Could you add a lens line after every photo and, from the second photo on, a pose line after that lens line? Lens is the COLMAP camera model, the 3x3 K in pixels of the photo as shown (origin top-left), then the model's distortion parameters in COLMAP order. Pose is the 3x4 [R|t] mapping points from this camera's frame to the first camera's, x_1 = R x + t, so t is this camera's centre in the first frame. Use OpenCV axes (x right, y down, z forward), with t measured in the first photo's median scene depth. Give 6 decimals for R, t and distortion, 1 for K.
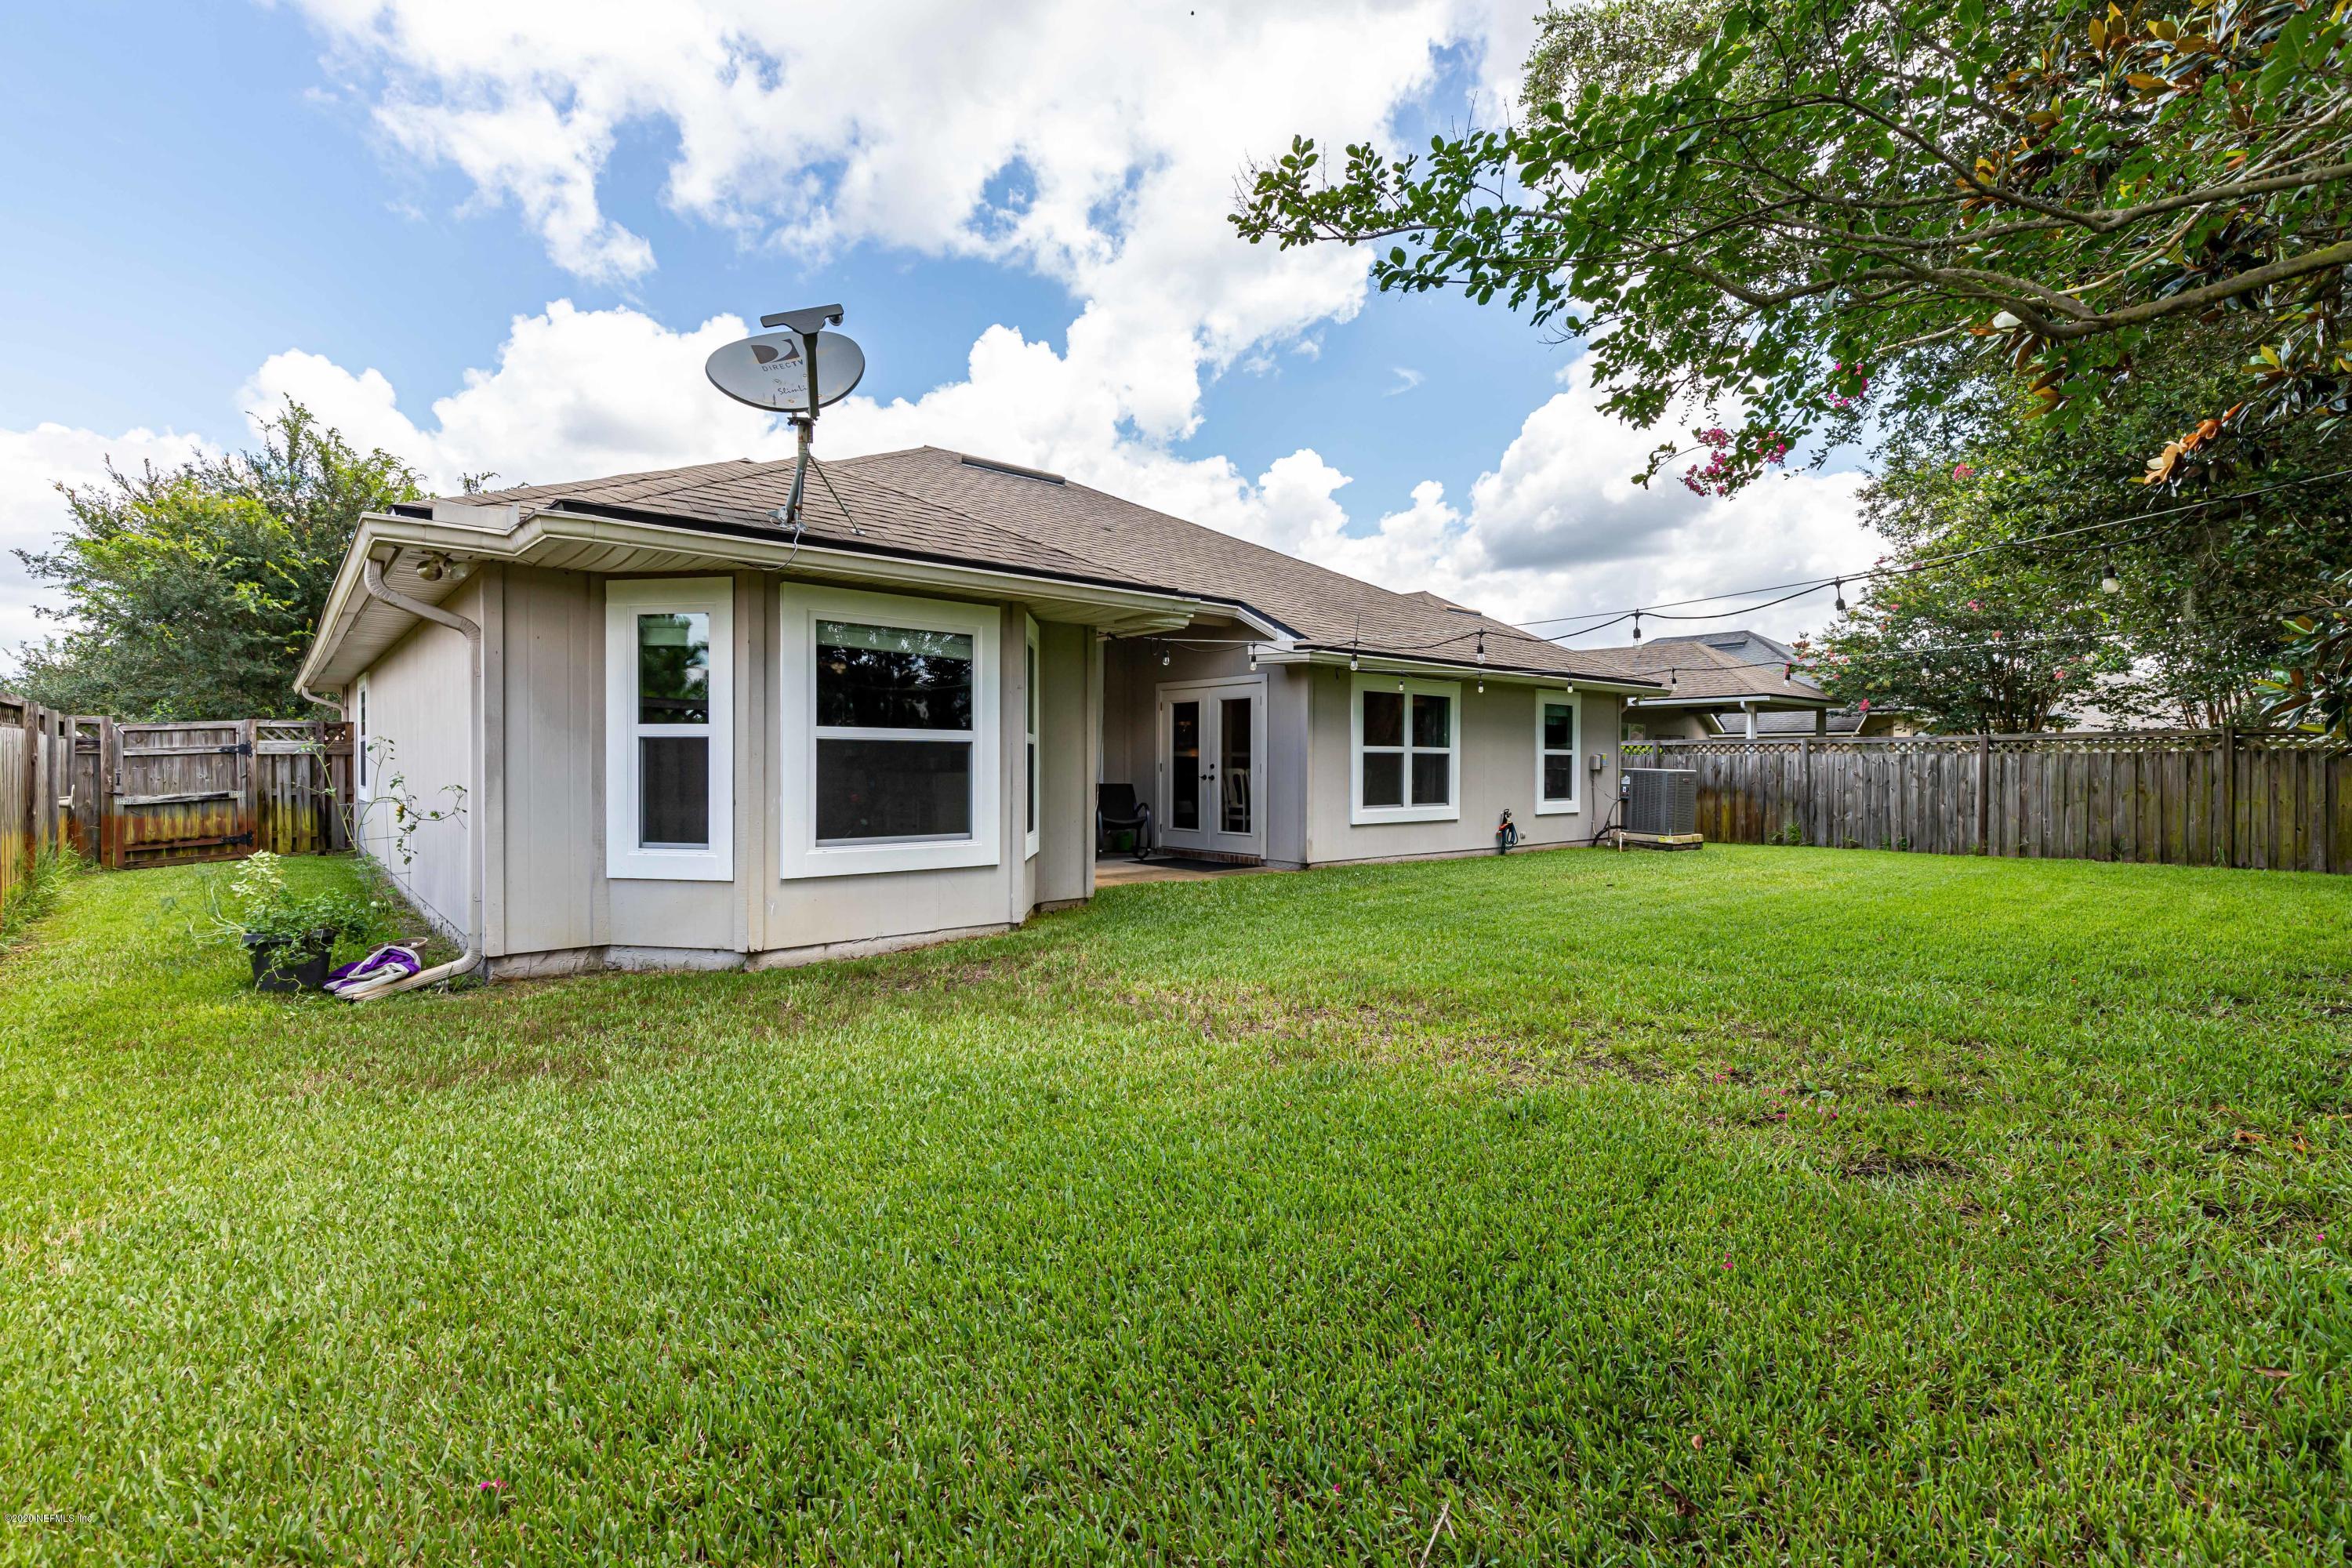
lens RADIAL K [[1068.0, 0, 1184.8], [0, 1068.0, 773.5], [0, 0, 1]] dist [0.005925, -0.001662]
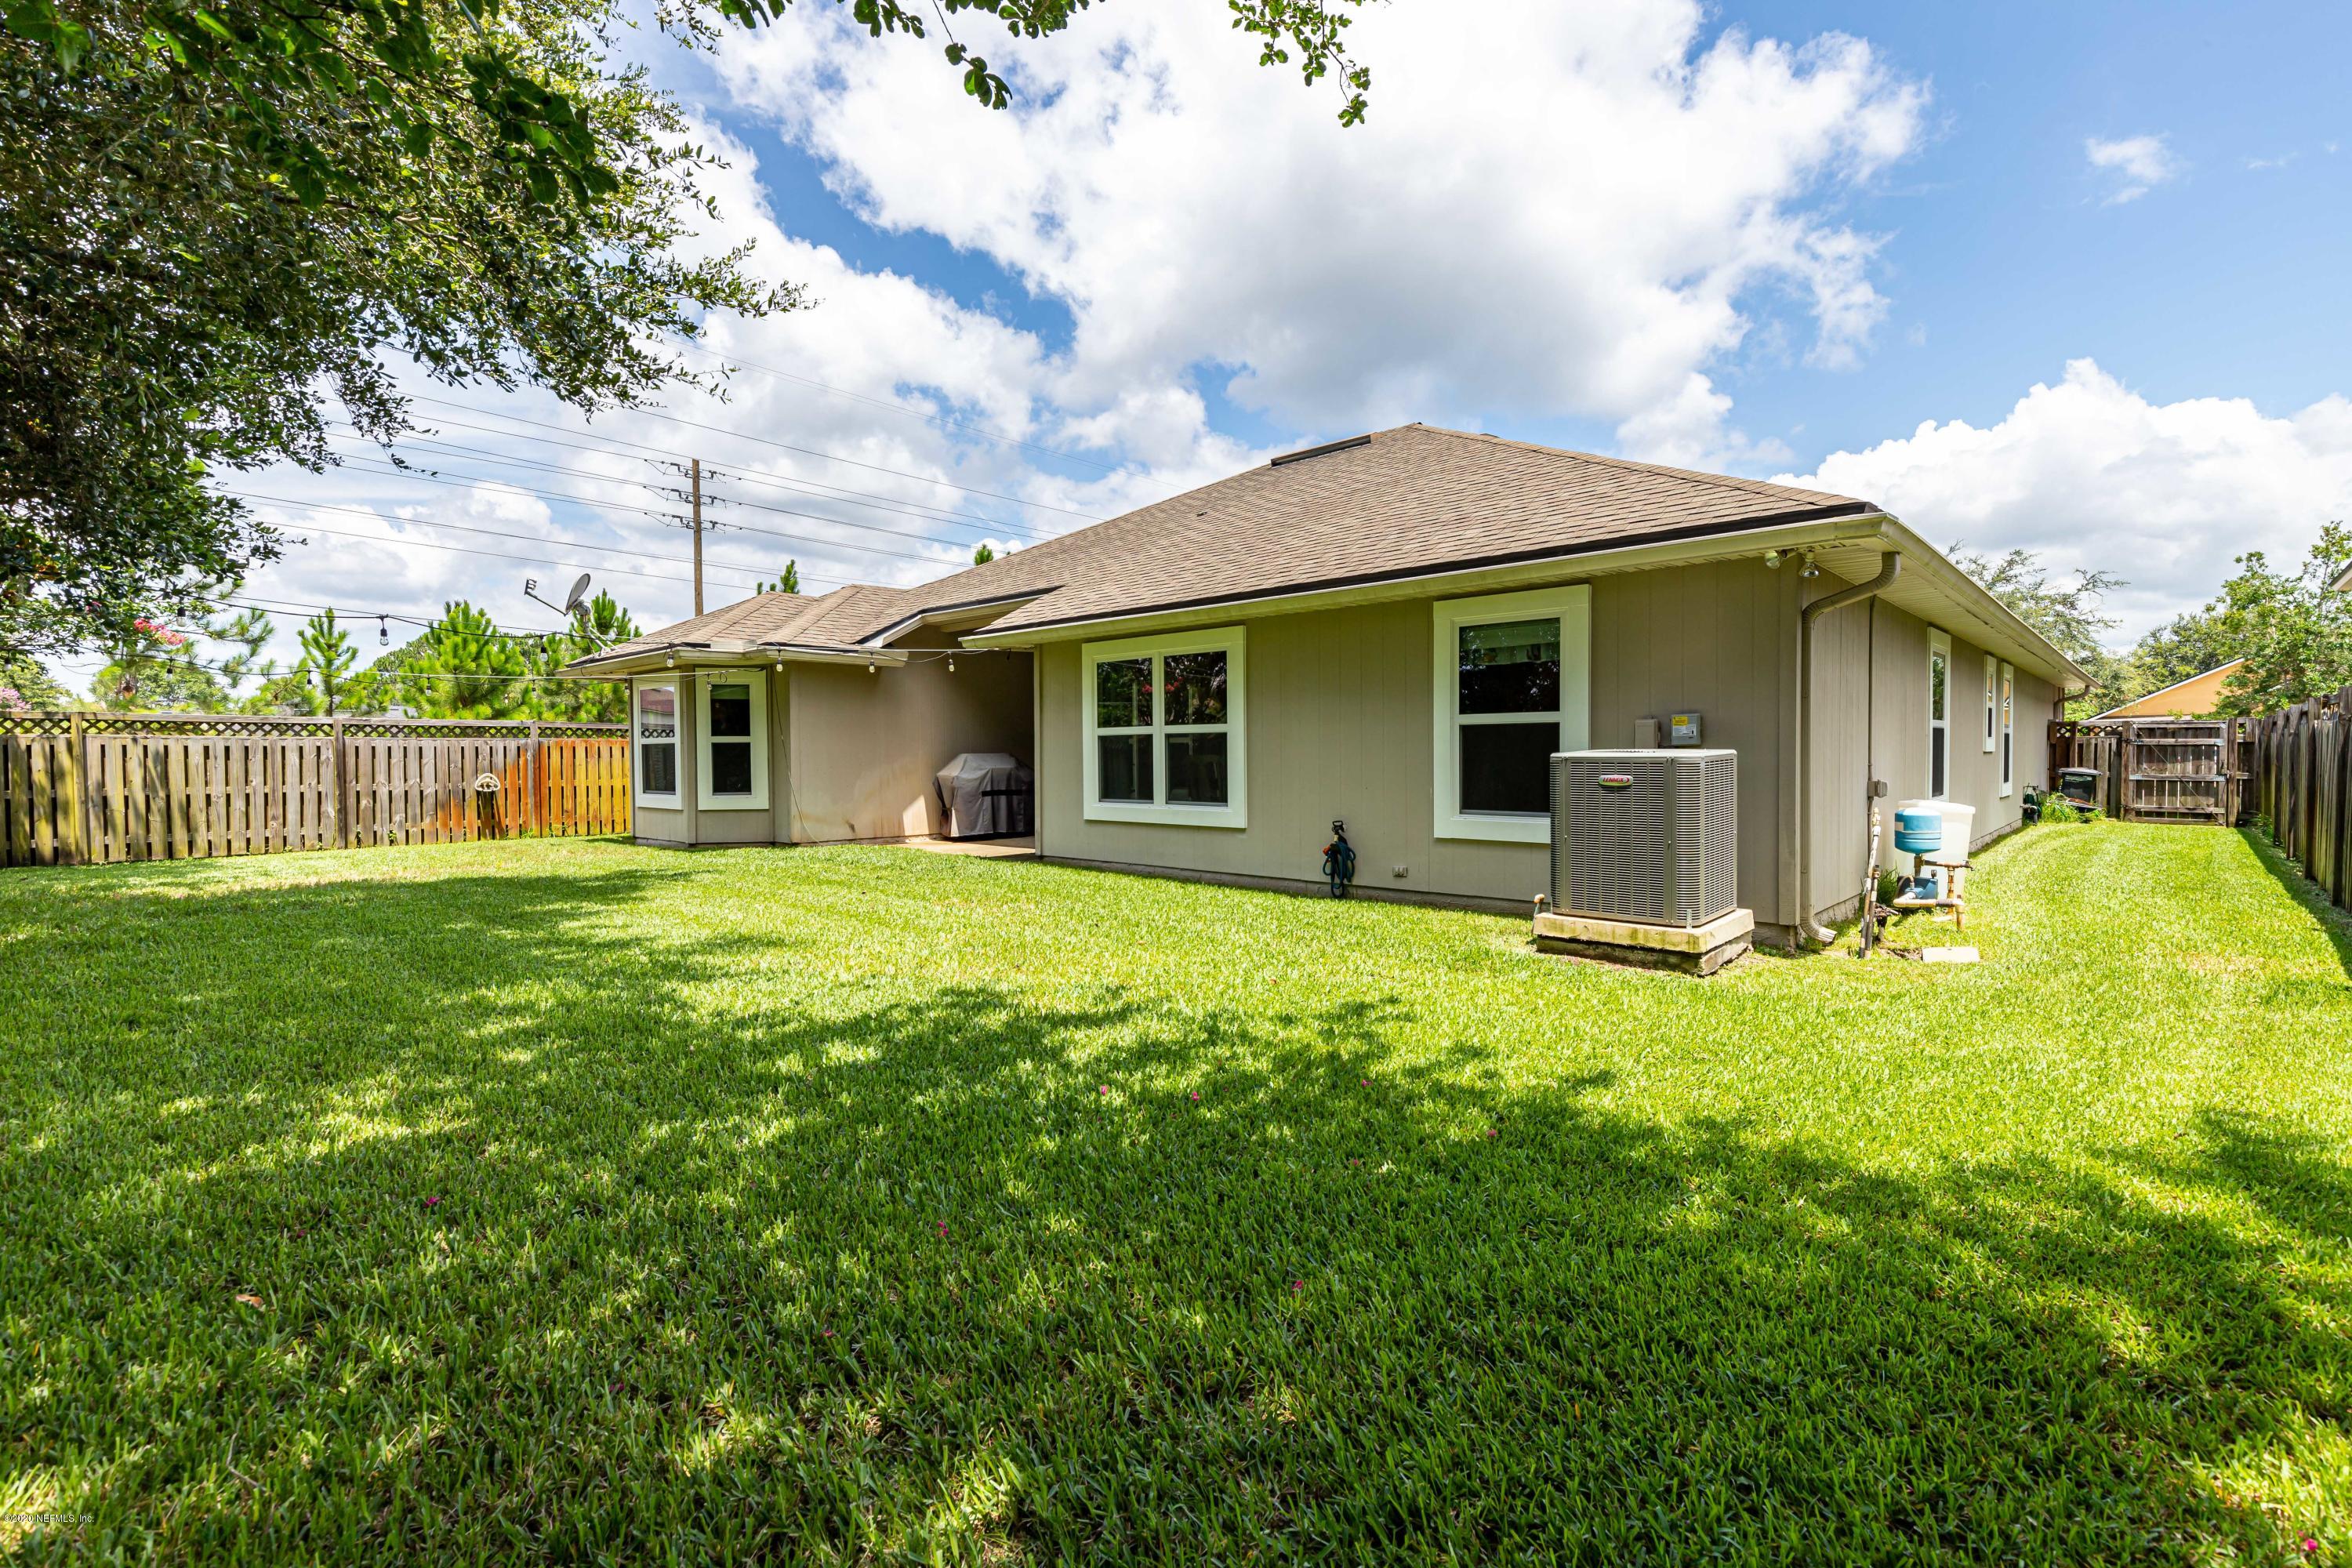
lens RADIAL K [[1068.0, 0, 1192.7], [0, 1068.0, 787.2], [0, 0, 1]] dist [0.005925, -0.001662]
pose [[0.114411, 0.025293, -0.993111, 0.887017], [0.000448, 0.999674, 0.025512, -0.000717], [0.993433, -0.003364, 0.114363, 0.848717]]
